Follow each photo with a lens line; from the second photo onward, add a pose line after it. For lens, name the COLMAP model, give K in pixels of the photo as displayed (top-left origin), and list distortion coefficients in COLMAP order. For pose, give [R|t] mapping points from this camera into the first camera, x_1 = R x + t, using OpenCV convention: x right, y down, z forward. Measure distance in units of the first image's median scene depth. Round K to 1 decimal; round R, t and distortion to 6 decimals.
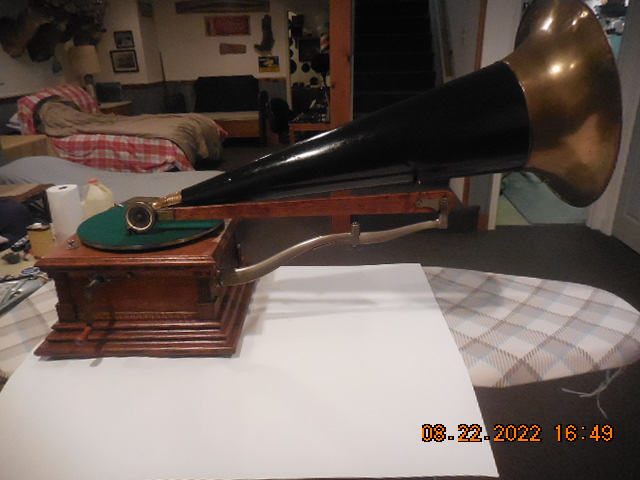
lens RADIAL K [[471.5, 0, 315.9], [0, 471.5, 255.8], [0, 0, 1]] dist [-0.022529, 0.008938]
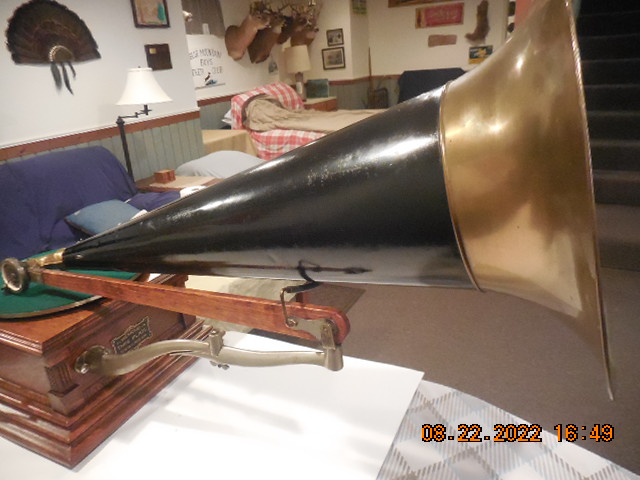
lens RADIAL K [[474.0, 0, 317.6], [0, 474.0, 249.1], [0, 0, 1]] dist [-0.026118, 0.005231]
pose [[0.899947, 0.119671, -0.419255, 0.066610], [-0.118302, 0.992543, 0.029370, -0.030649], [0.419643, 0.023167, 0.907393, 0.063083]]
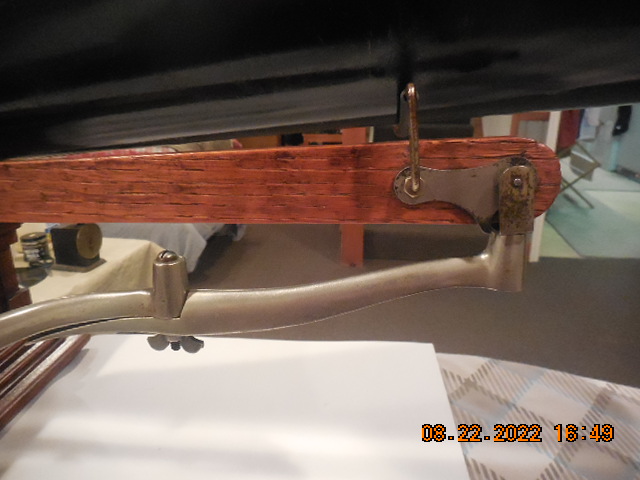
lens RADIAL K [[474.0, 0, 317.6], [0, 474.0, 249.1], [0, 0, 1]] dist [-0.026118, 0.005231]
pose [[0.997741, 0.041841, -0.052560, 0.025188], [-0.044851, 0.997340, -0.057451, -0.008491], [0.050016, 0.059679, 0.996964, 0.102892]]
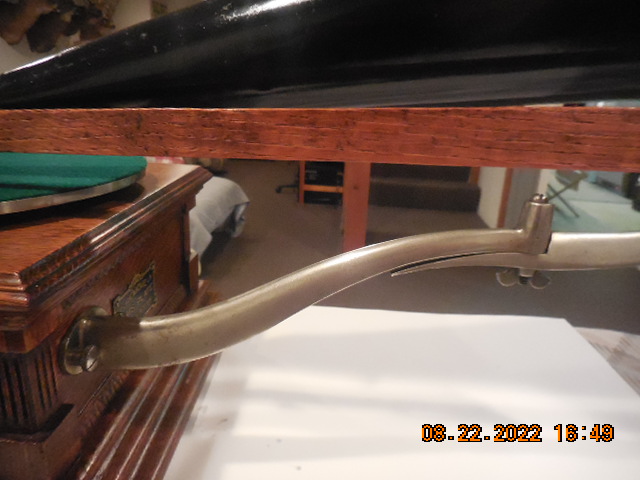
lens RADIAL K [[474.0, 0, 317.6], [0, 474.0, 249.1], [0, 0, 1]] dist [-0.026118, 0.005231]
pose [[0.997340, 0.072882, 0.000747, -0.008003], [-0.072675, 0.995176, -0.065908, -0.000980], [-0.005547, 0.065679, 0.997825, 0.098310]]
